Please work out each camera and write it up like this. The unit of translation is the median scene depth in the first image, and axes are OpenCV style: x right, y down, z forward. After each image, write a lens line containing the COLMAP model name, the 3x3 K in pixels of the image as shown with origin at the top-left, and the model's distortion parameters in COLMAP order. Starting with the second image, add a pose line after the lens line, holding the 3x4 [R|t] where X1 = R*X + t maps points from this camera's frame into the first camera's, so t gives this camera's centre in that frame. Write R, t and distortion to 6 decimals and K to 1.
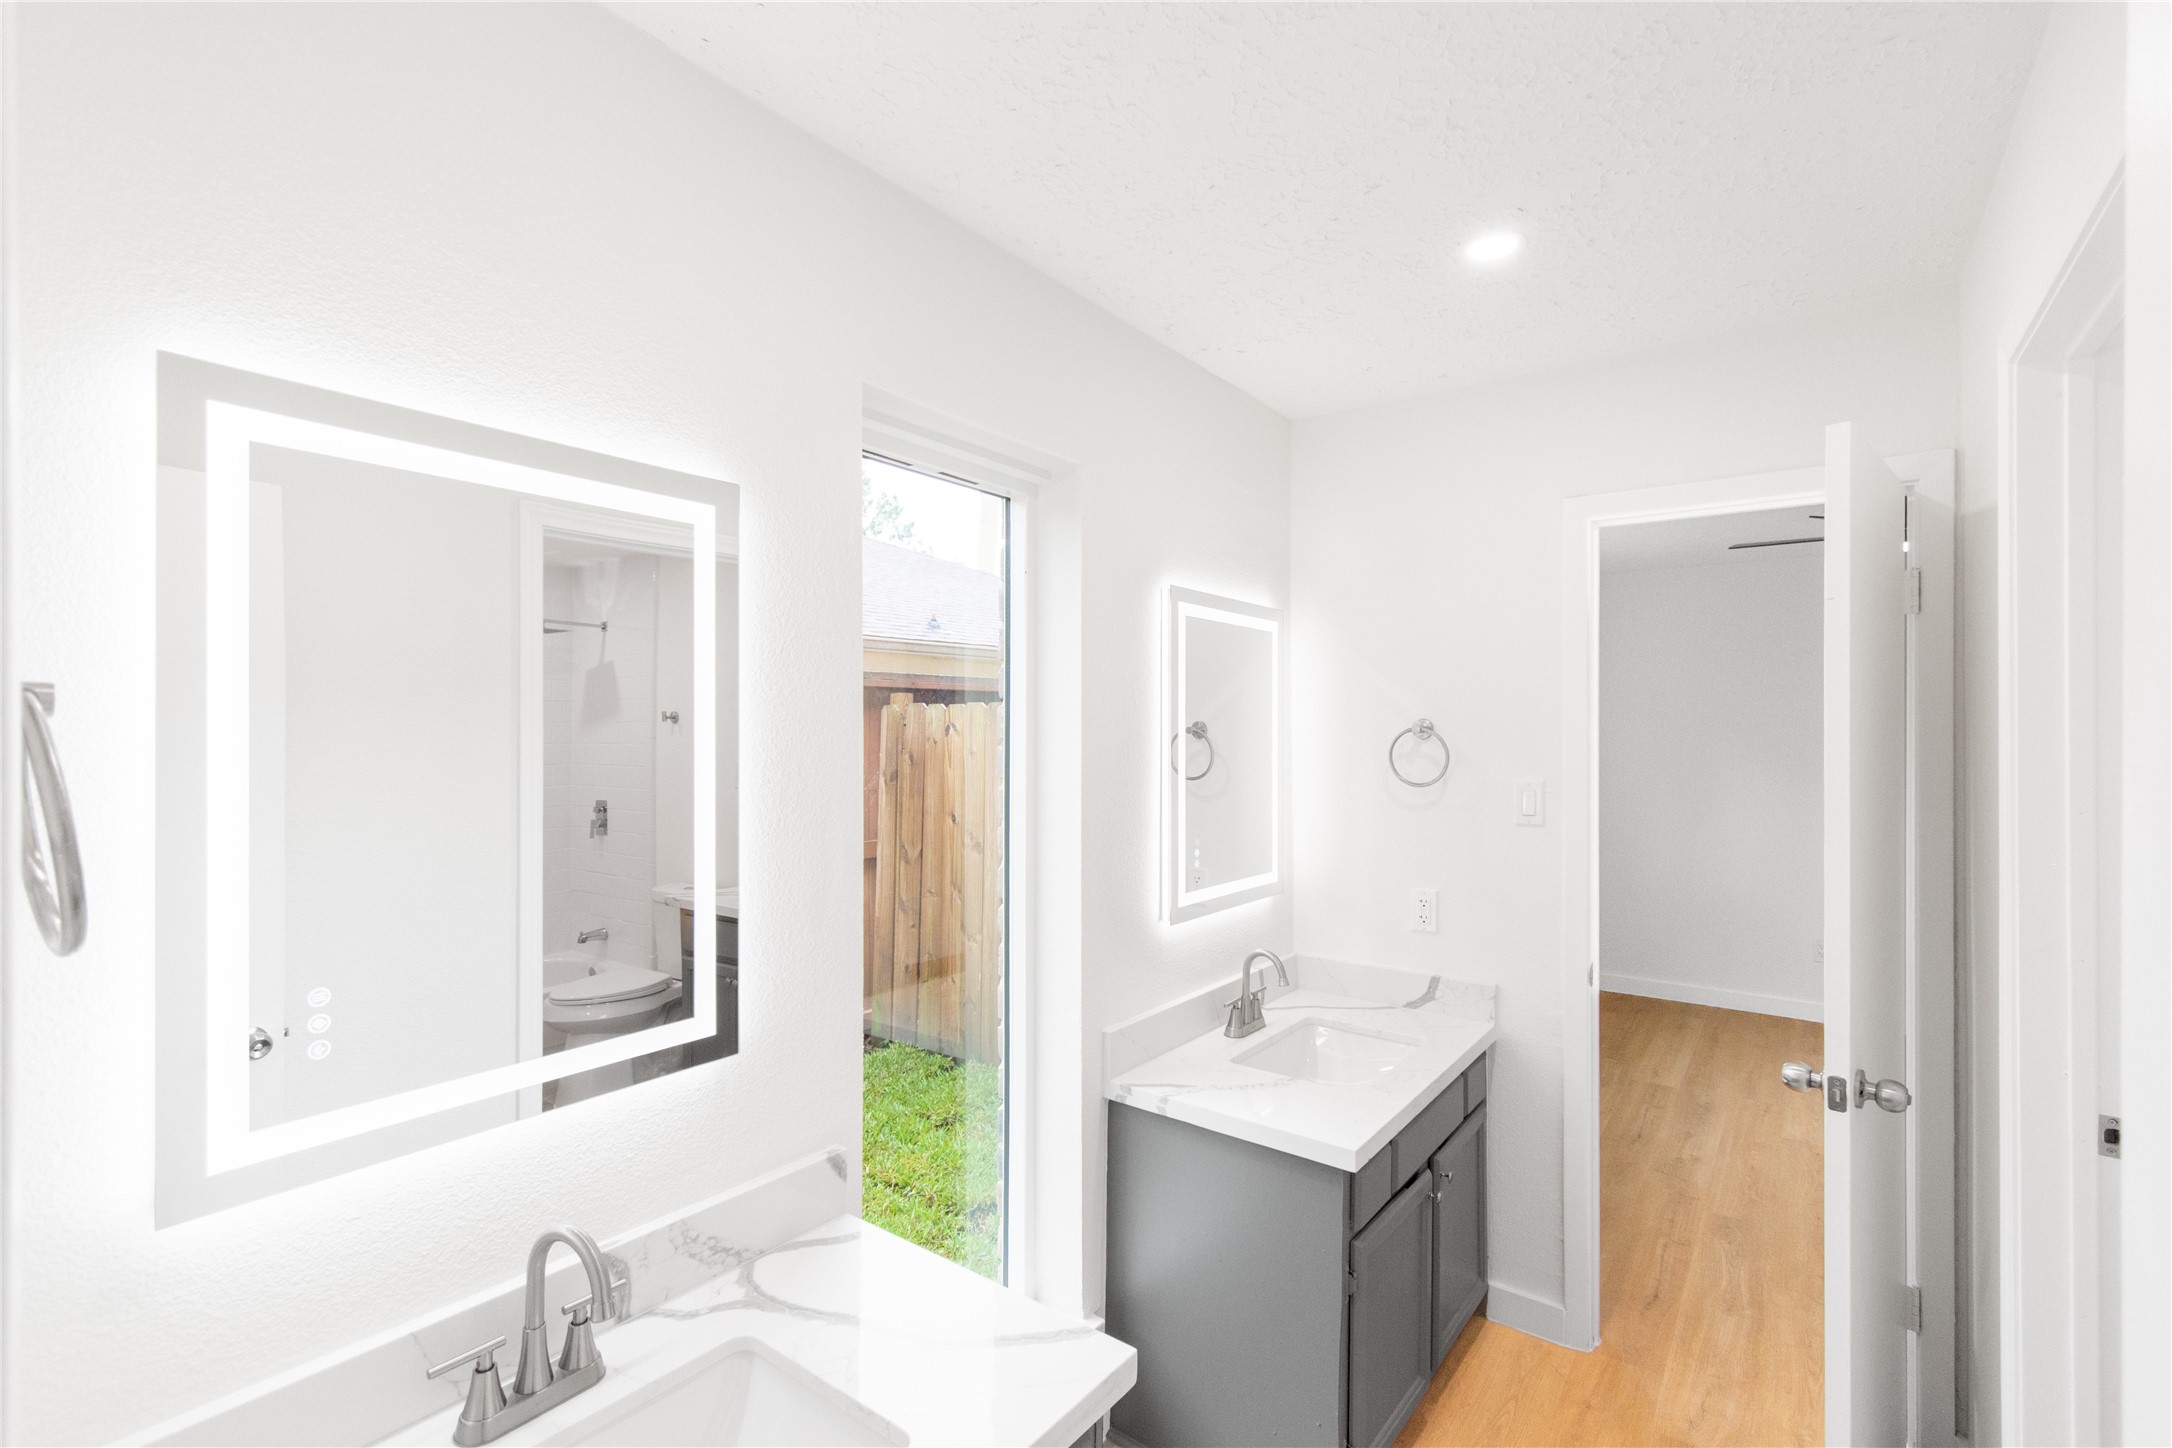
lens RADIAL K [[973.8, 0, 1092.5], [0, 973.8, 727.2], [0, 0, 1]] dist [0.001353, 0.000033]
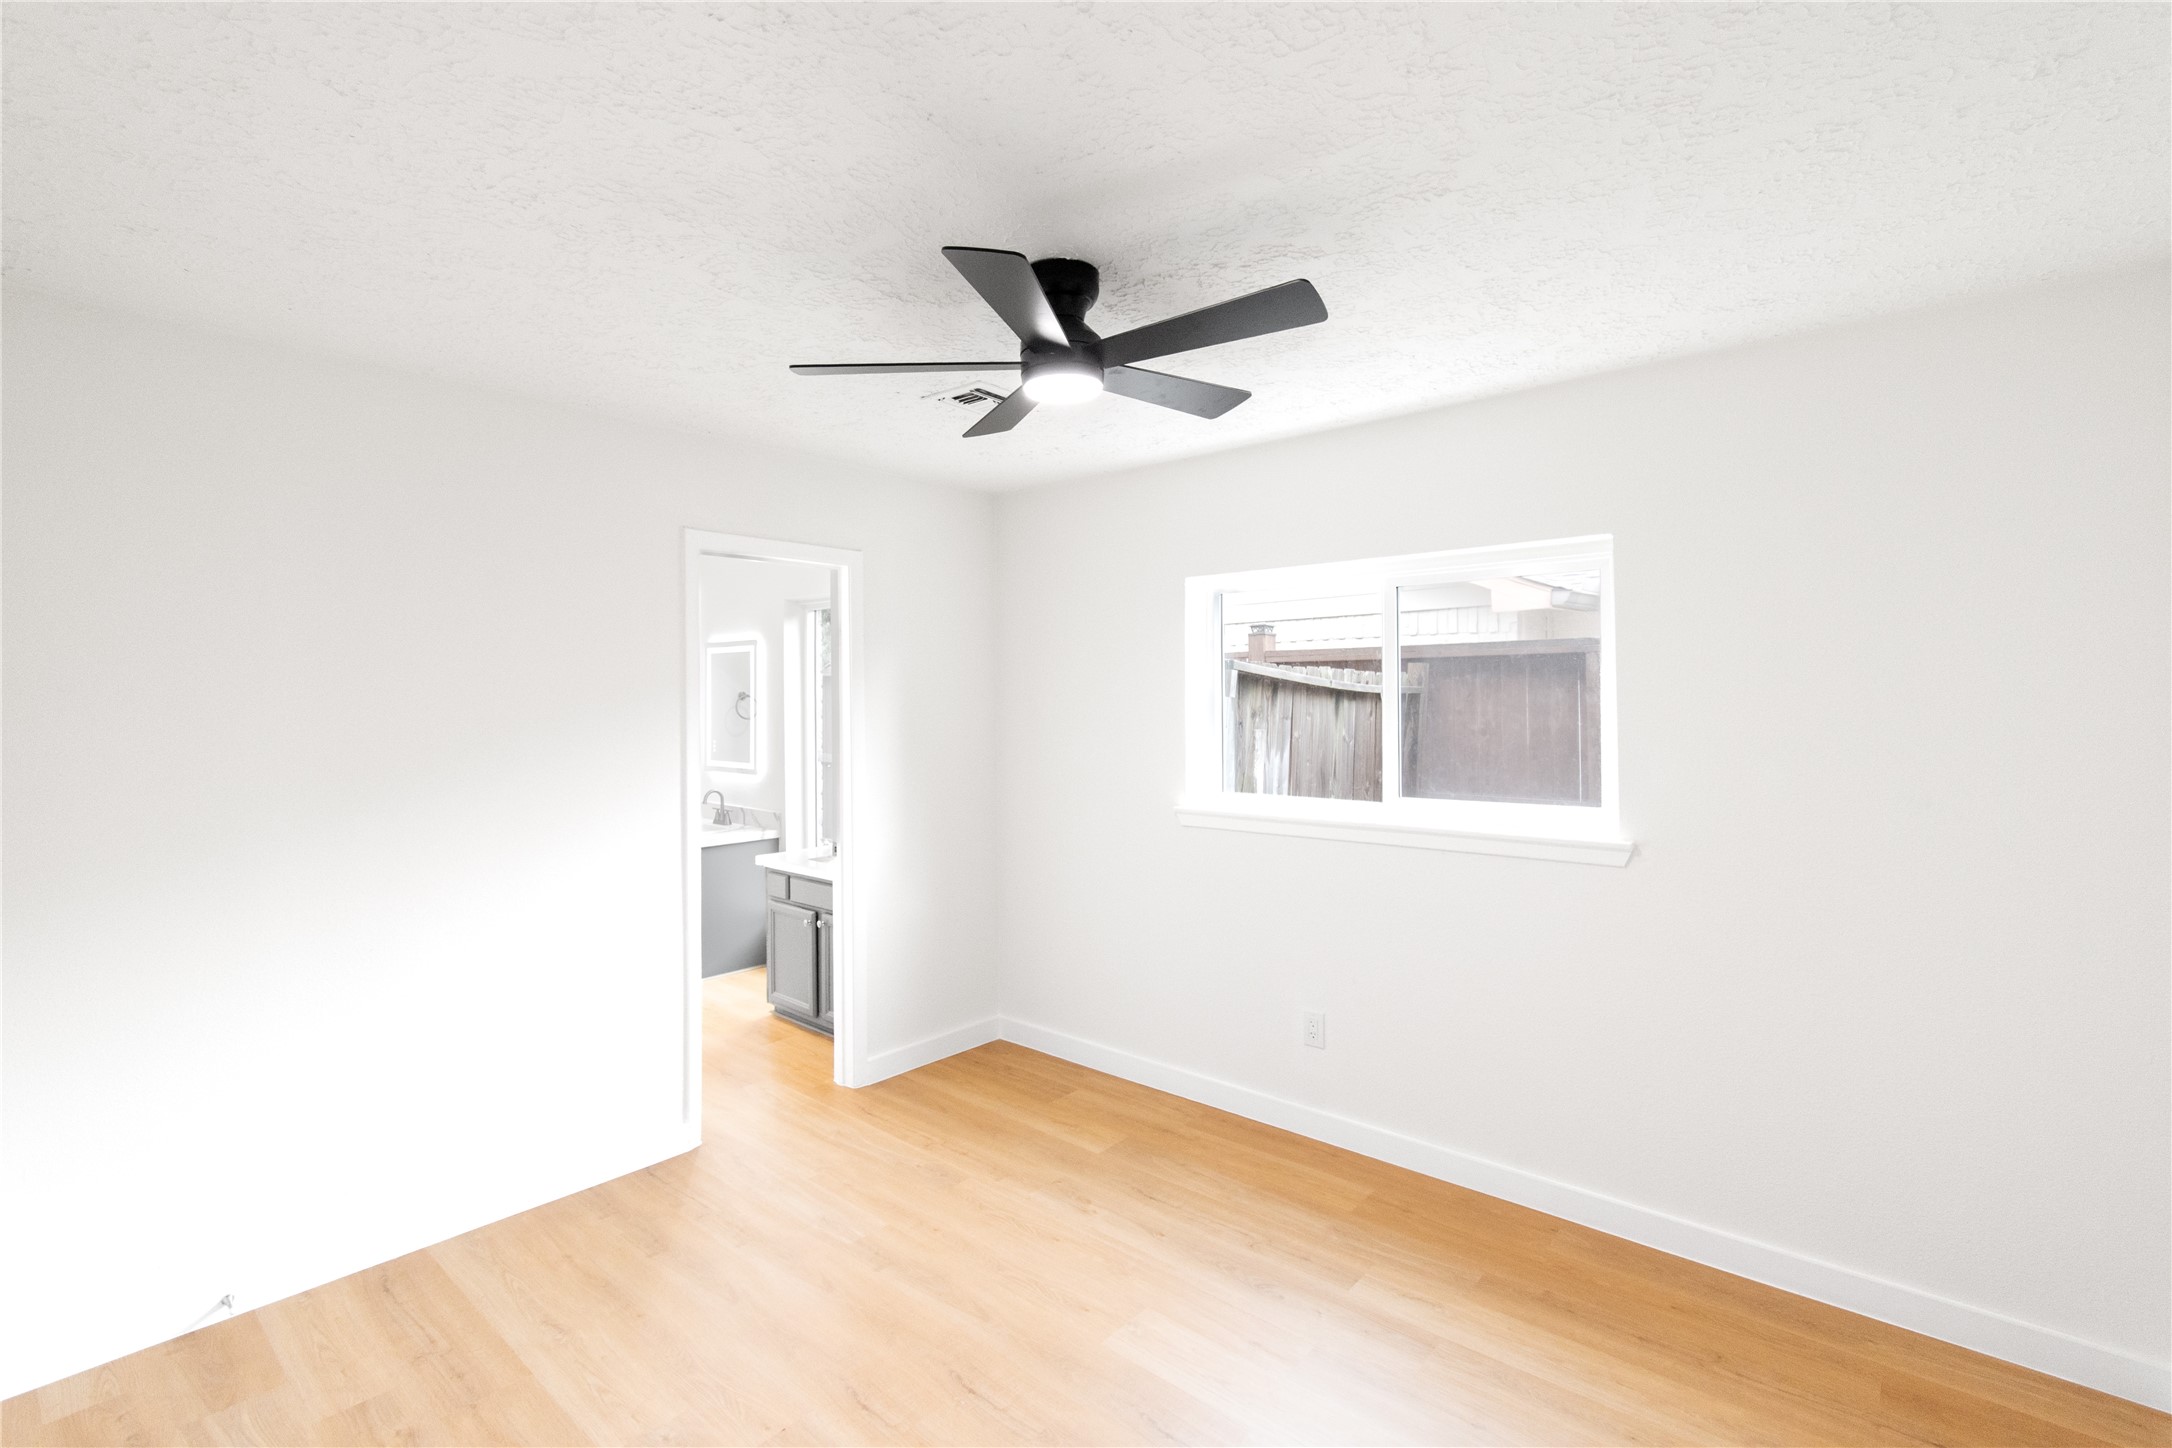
lens RADIAL K [[973.8, 0, 1092.5], [0, 973.8, 727.2], [0, 0, 1]] dist [0.001353, 0.000033]
pose [[-0.078049, 0.018455, -0.996779, 1.832790], [-0.000069, 0.999829, 0.018516, 0.025472], [0.996950, 0.001514, -0.078034, 1.371557]]
